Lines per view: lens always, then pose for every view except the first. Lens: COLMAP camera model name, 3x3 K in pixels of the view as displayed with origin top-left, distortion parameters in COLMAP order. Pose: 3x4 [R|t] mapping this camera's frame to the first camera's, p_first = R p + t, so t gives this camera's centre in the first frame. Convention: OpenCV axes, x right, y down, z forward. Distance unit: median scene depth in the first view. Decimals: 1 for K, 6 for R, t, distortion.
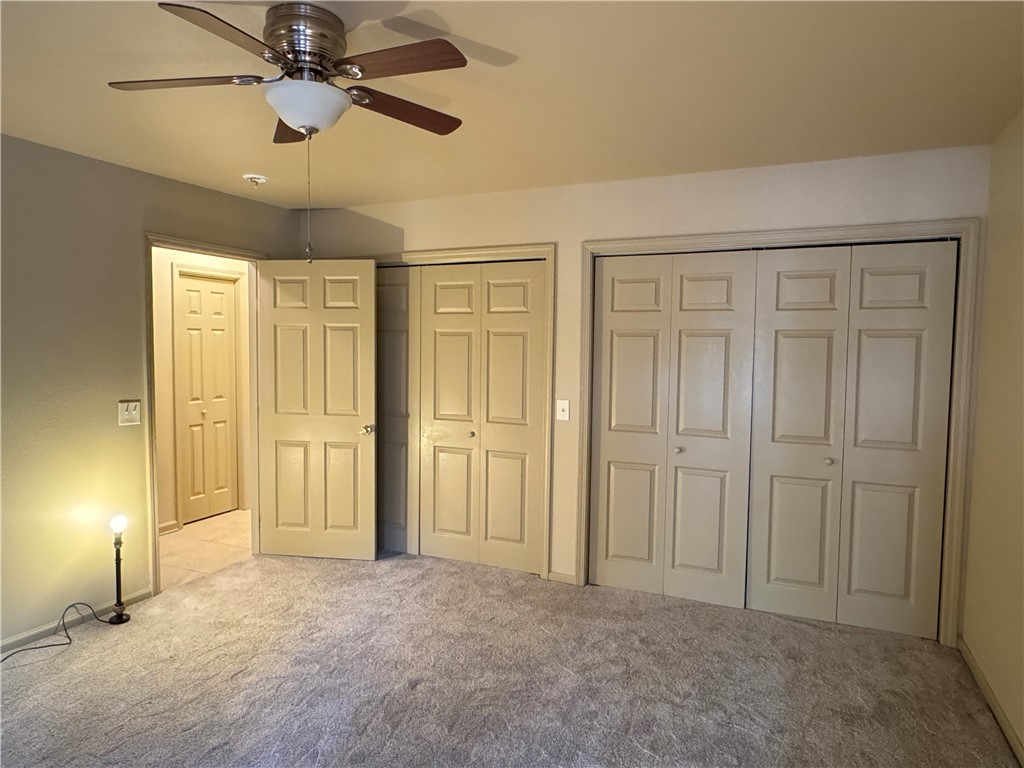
lens RADIAL K [[656.8, 0, 508.8], [0, 656.8, 384.8], [0, 0, 1]] dist [-0.004190, 0.001947]
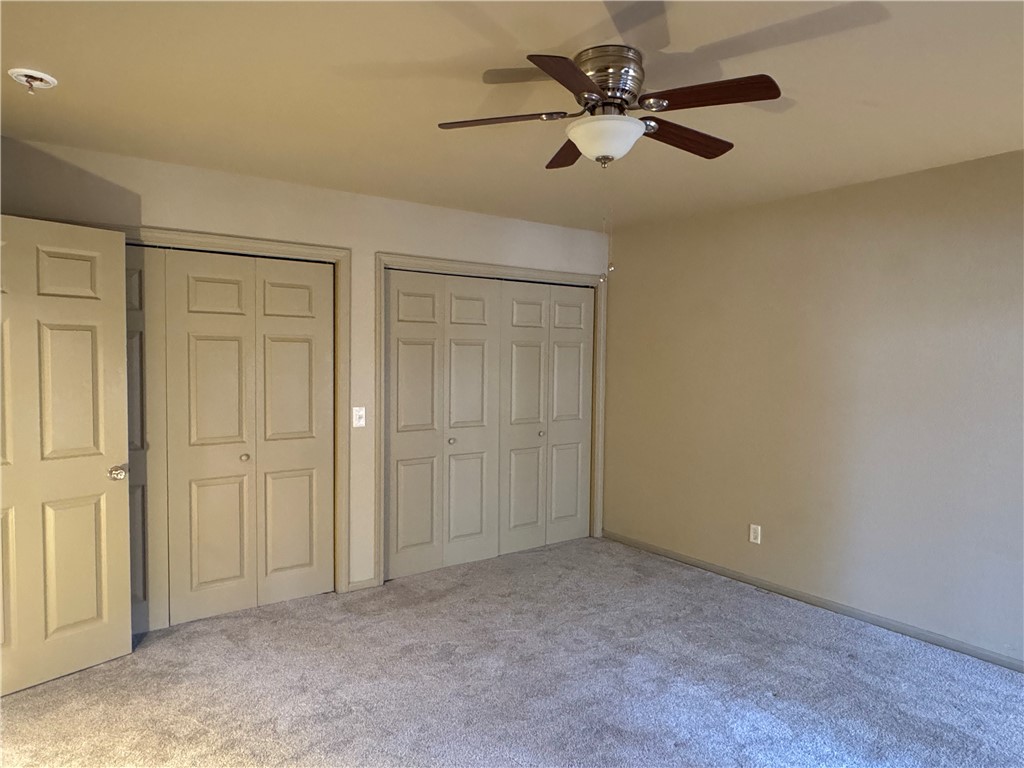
lens RADIAL K [[656.8, 0, 508.8], [0, 656.8, 384.8], [0, 0, 1]] dist [-0.004190, 0.001947]
pose [[0.483660, -0.045138, 0.874091, -0.680187], [0.047216, 0.998561, 0.025440, -0.025271], [-0.873981, 0.028967, 0.485096, 0.313916]]
